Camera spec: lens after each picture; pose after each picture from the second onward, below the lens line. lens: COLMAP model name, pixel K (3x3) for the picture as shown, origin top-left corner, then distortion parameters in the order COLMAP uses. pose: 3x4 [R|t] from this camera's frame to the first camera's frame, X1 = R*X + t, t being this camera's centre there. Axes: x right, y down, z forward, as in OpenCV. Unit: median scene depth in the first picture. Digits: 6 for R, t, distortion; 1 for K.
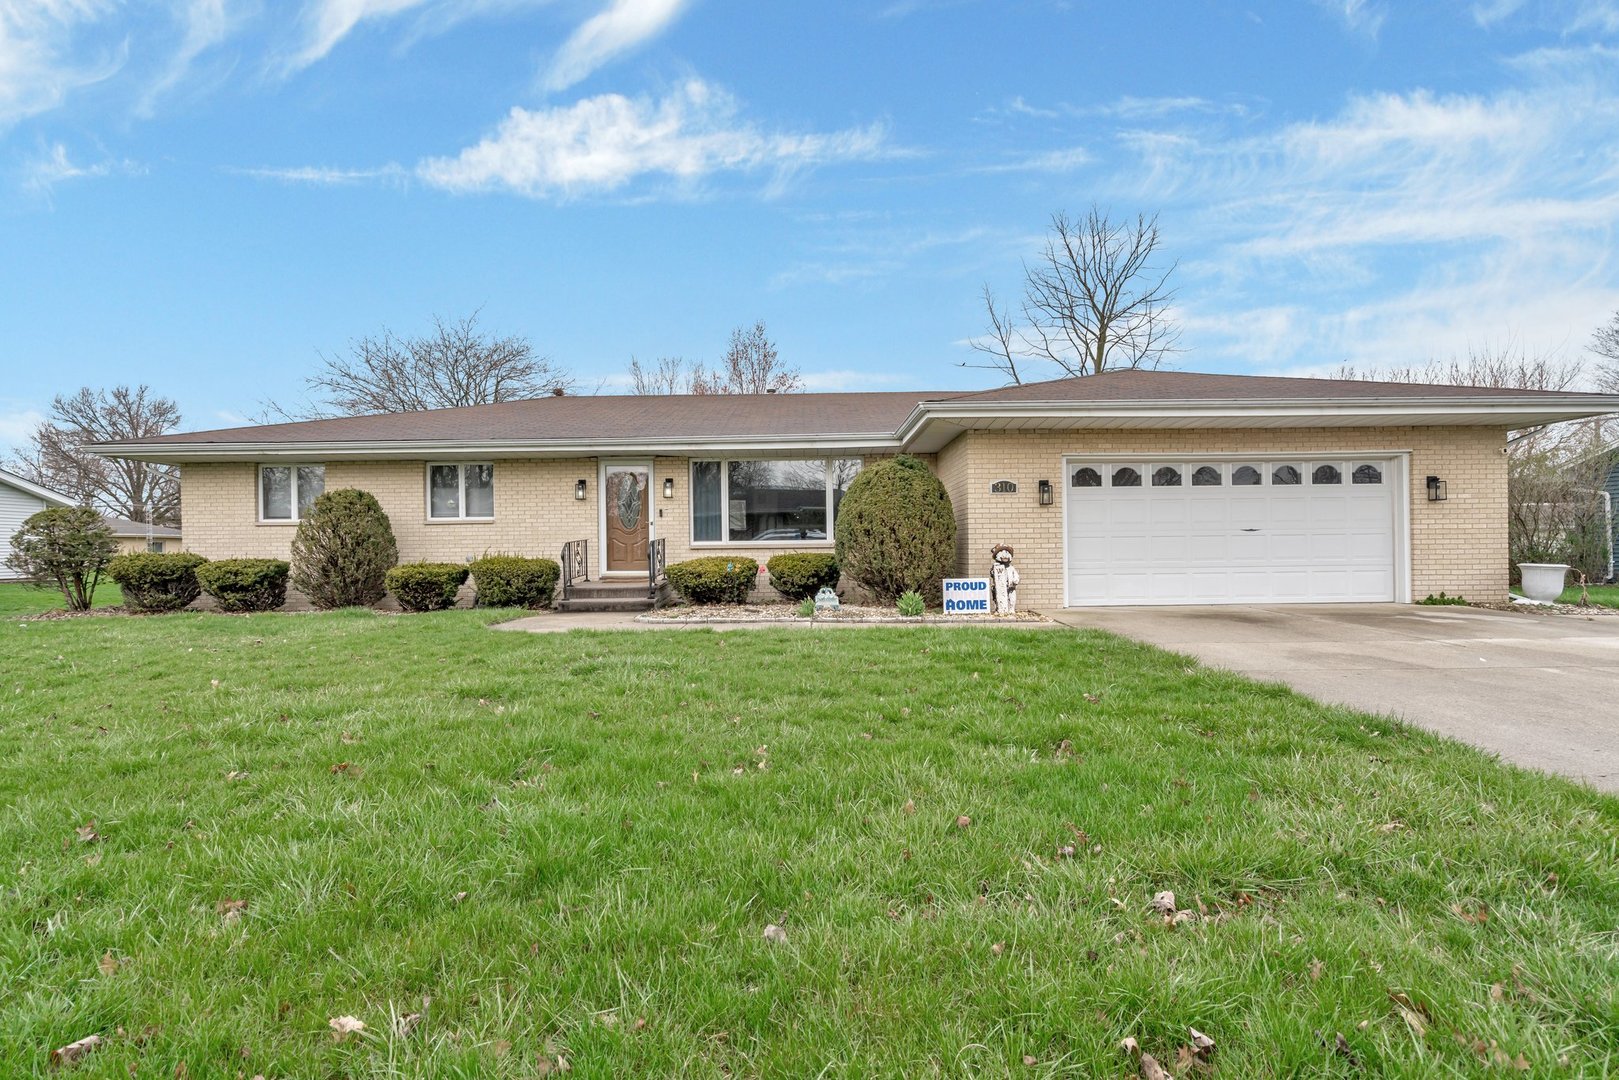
lens RADIAL K [[747.7, 0, 806.8], [0, 747.7, 535.9], [0, 0, 1]] dist [-0.011816, 0.000395]
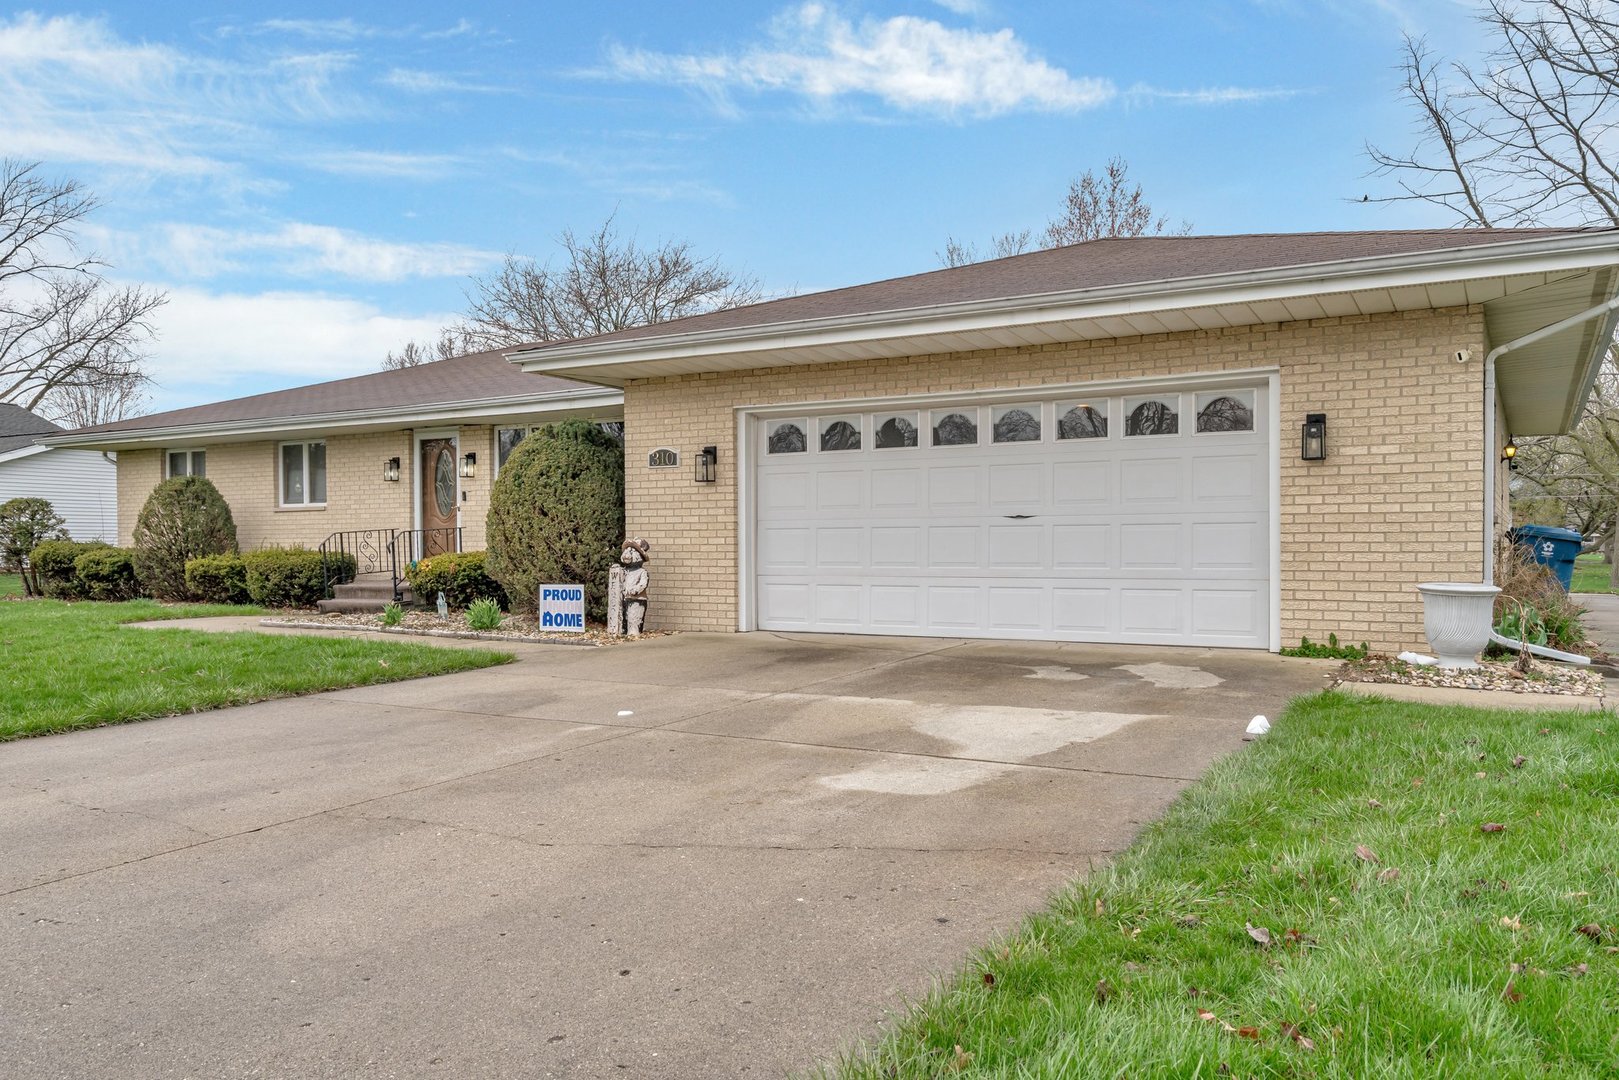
lens RADIAL K [[1239.1, 0, 808.5], [0, 1239.1, 542.5], [0, 0, 1]] dist [-0.004085, 0.000242]
pose [[0.854726, 0.006893, -0.519033, 0.924581], [0.007822, 0.999627, 0.026157, -0.014014], [0.519020, -0.026417, 0.854354, 0.054782]]
